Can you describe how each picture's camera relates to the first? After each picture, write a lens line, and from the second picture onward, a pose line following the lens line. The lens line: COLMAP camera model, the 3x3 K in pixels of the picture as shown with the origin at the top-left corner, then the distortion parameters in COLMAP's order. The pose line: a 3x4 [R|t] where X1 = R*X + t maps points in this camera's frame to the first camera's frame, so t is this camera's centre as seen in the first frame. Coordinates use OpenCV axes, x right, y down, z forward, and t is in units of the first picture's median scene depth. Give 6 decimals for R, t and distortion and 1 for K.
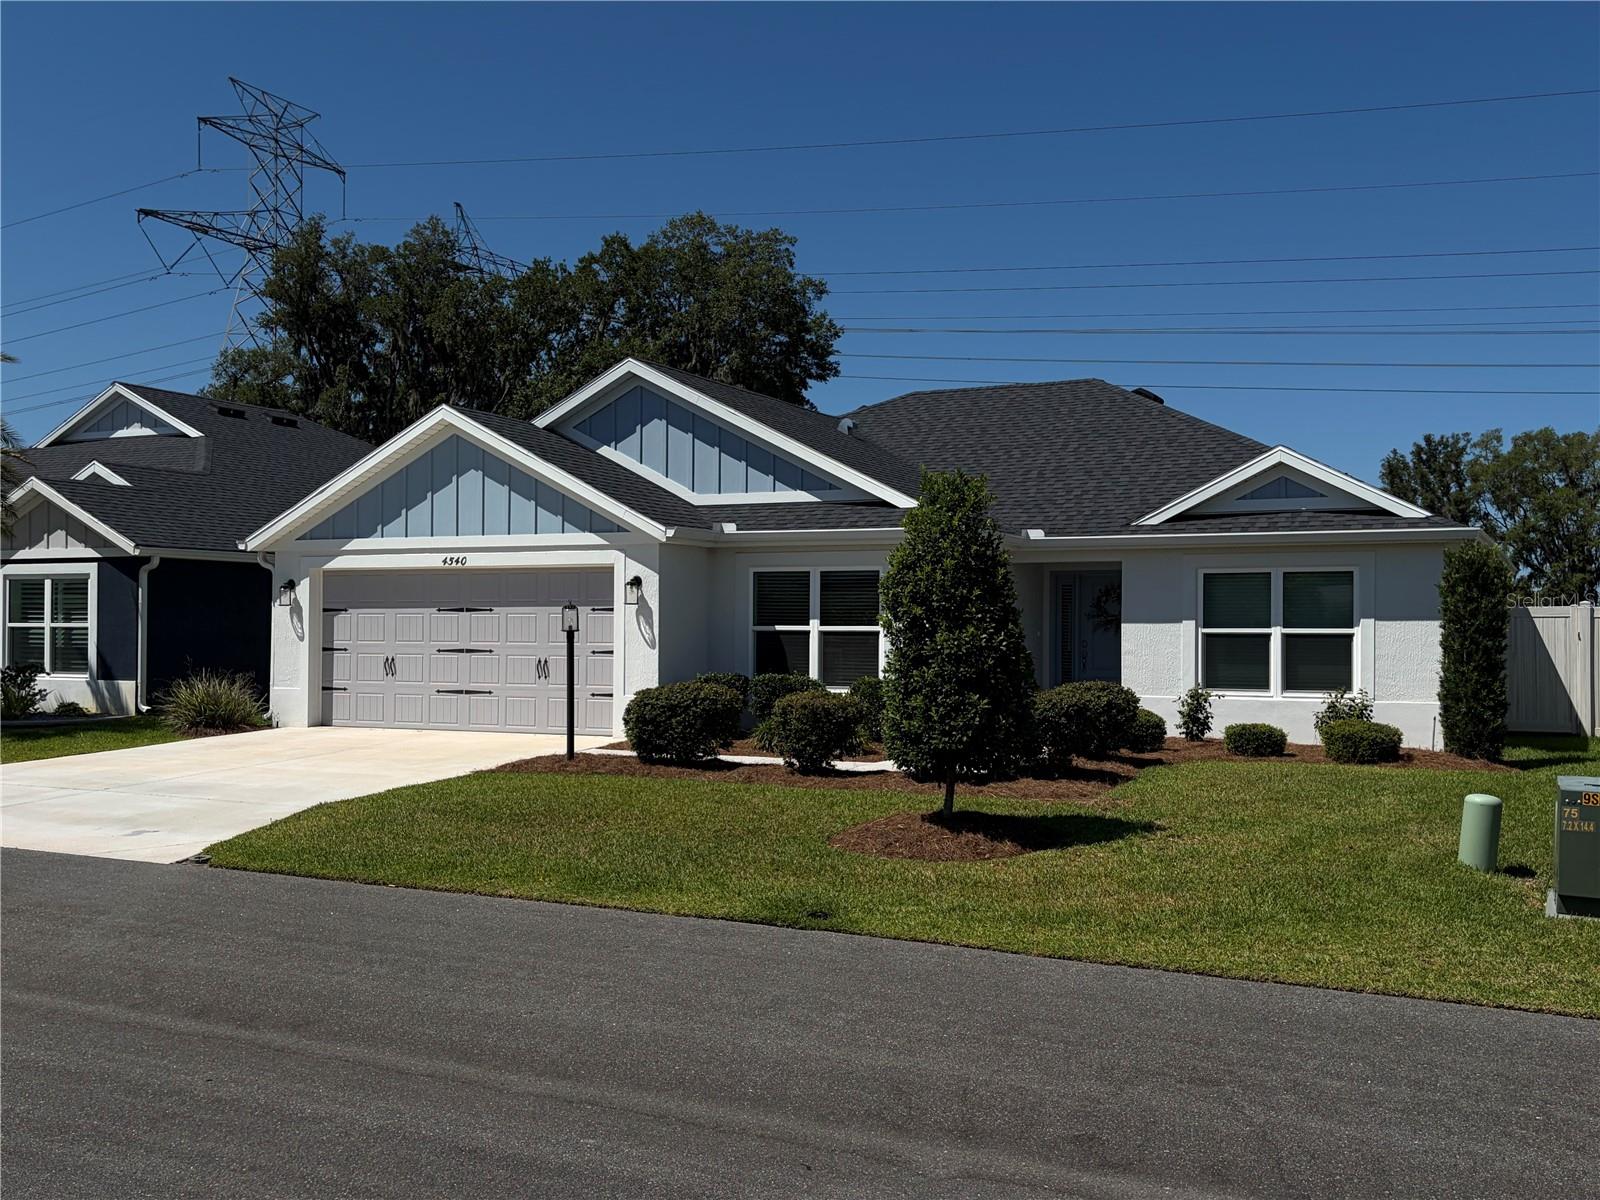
lens RADIAL K [[1514.2, 0, 800.0], [0, 1514.2, 600.0], [0, 0, 1]] dist [0.015154, 0.003961]
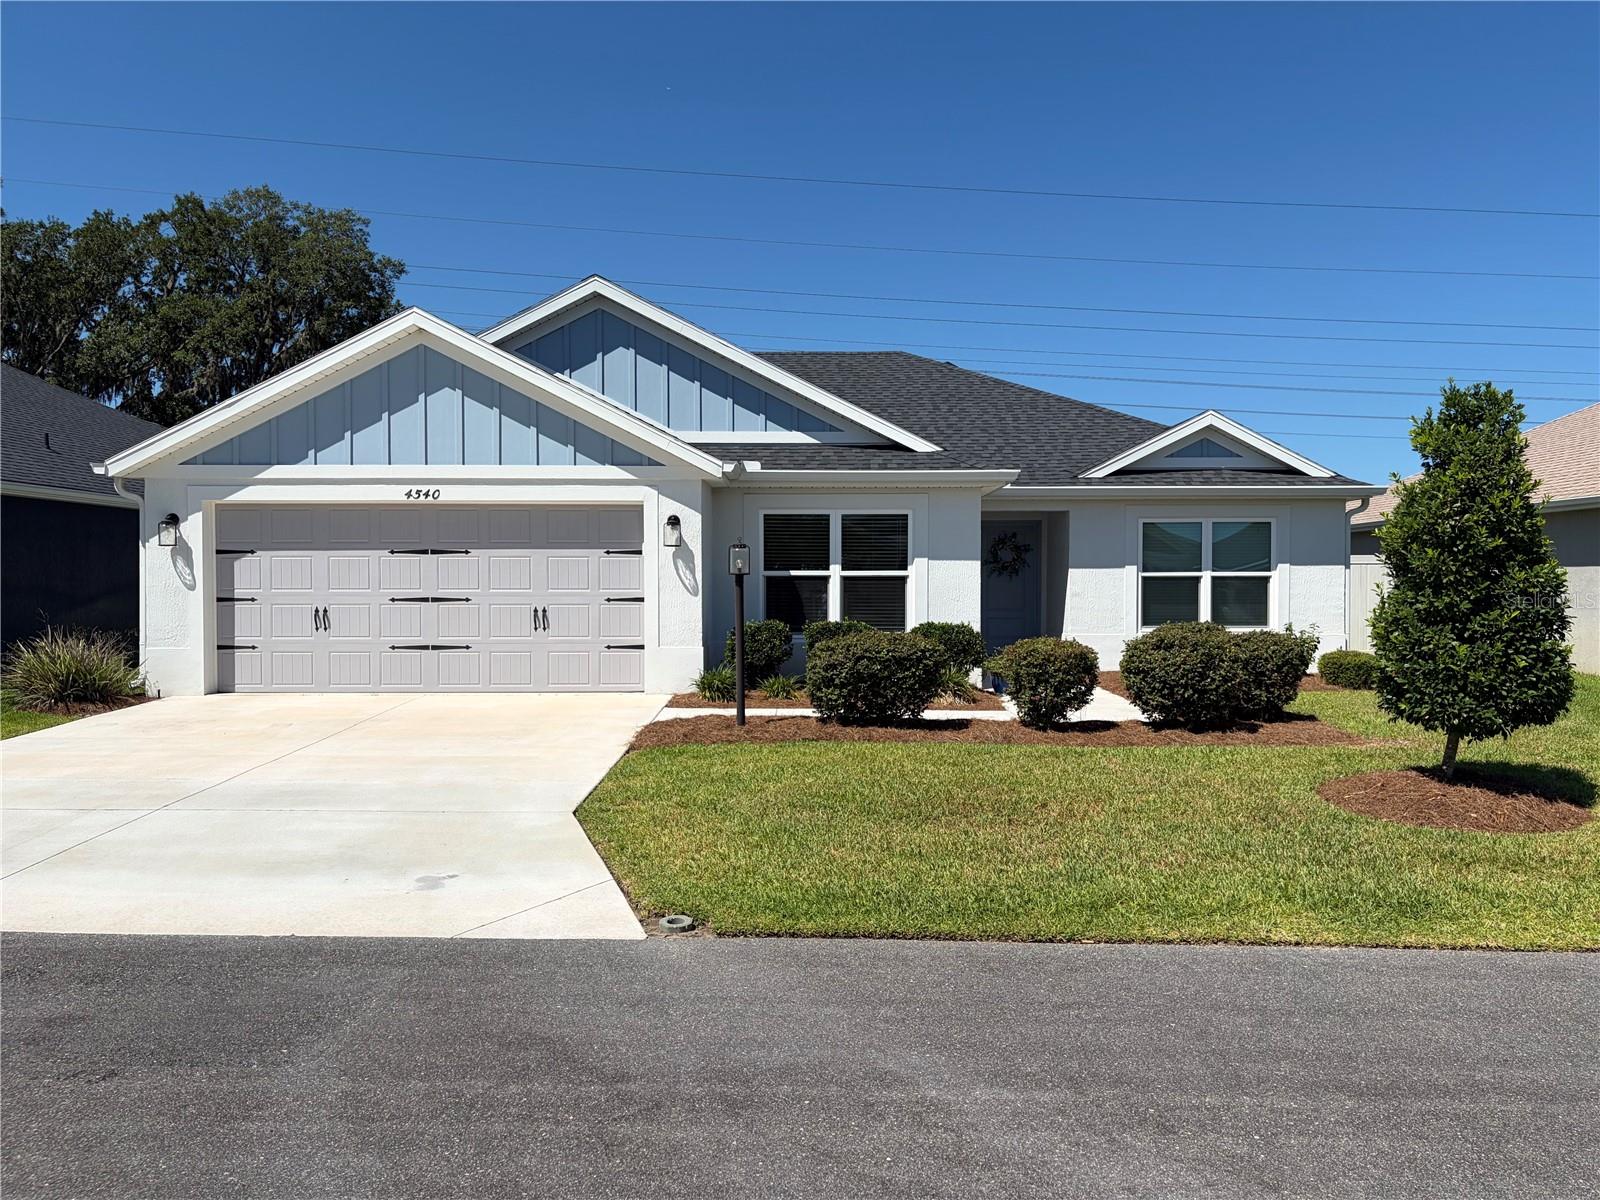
lens RADIAL K [[1190.7, 0, 800.0], [0, 1190.7, 600.0], [0, 0, 1]] dist [0.029663, -0.063655]
pose [[0.908178, -0.010635, 0.418449, -0.319000], [-0.004883, 0.999340, 0.035996, 0.008391], [-0.418556, -0.034734, 0.907527, 0.302609]]
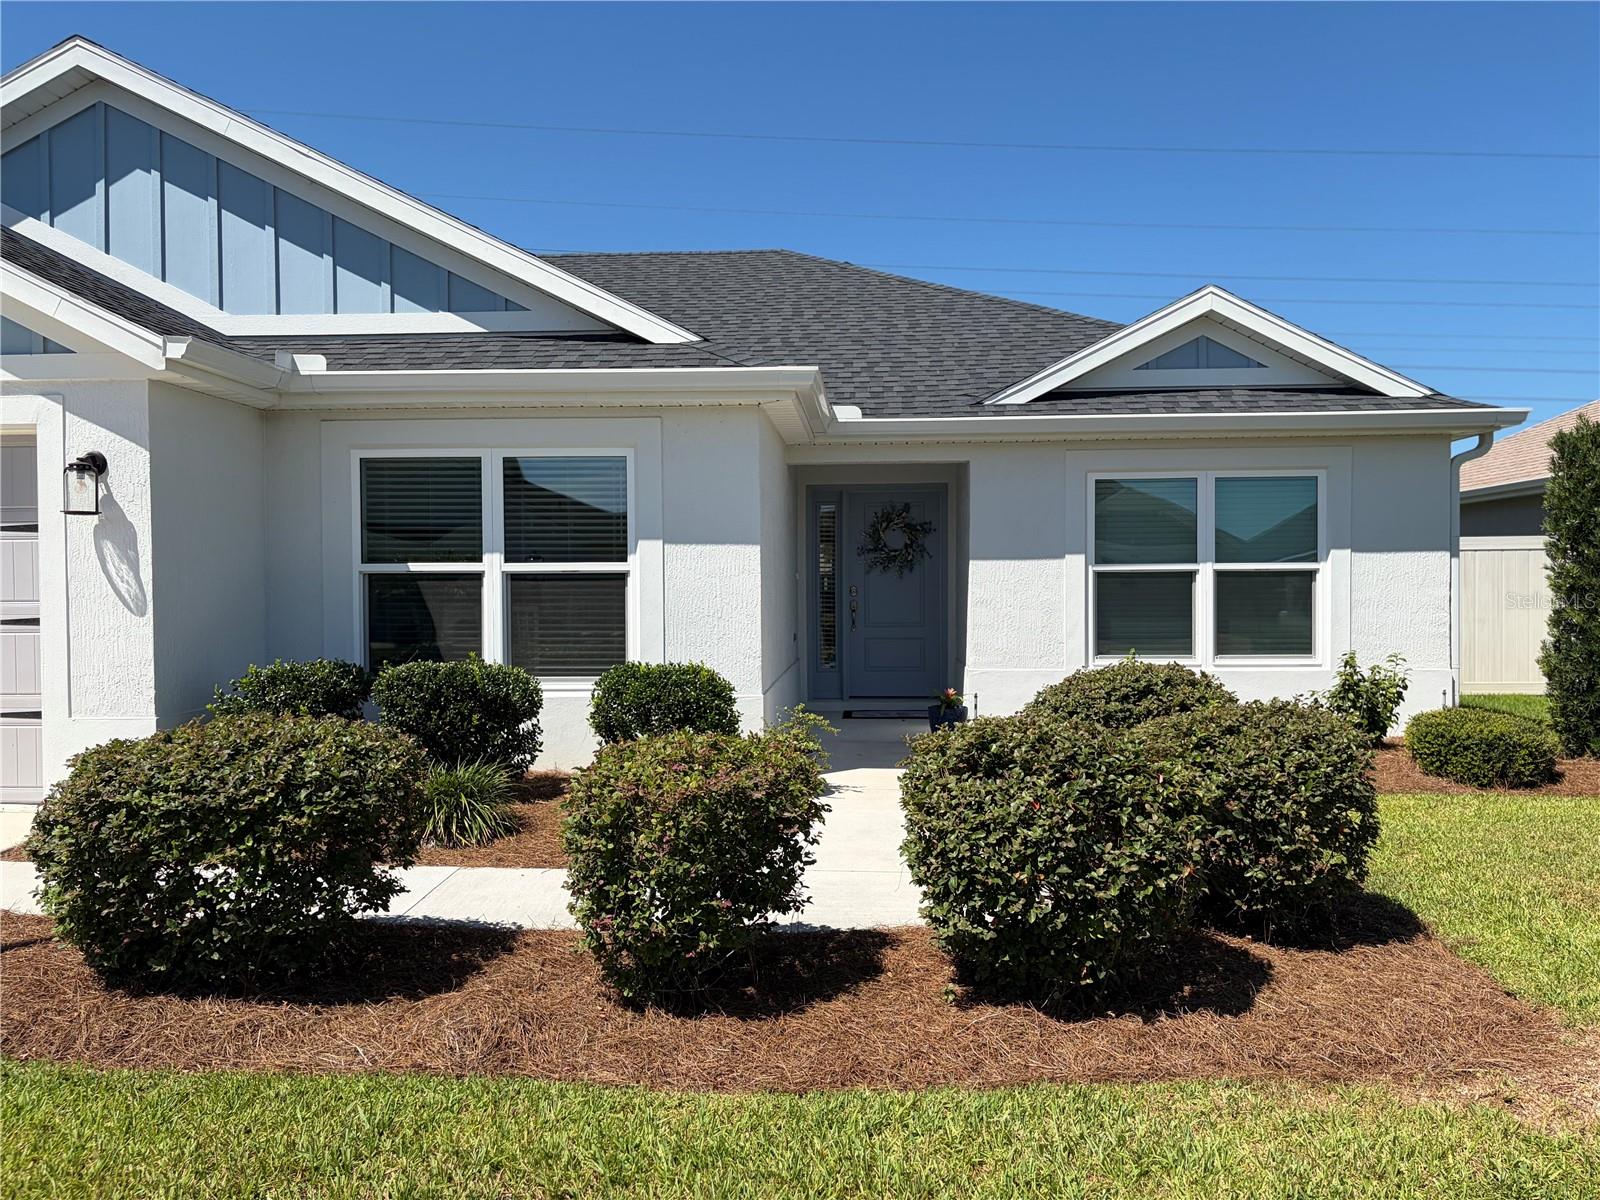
lens RADIAL K [[1211.3, 0, 800.0], [0, 1211.3, 600.0], [0, 0, 1]] dist [0.051660, -0.056882]
pose [[0.923802, -0.015362, 0.382562, -0.050919], [0.001119, 0.999299, 0.037425, 0.013831], [-0.382869, -0.034145, 0.923172, 0.549129]]
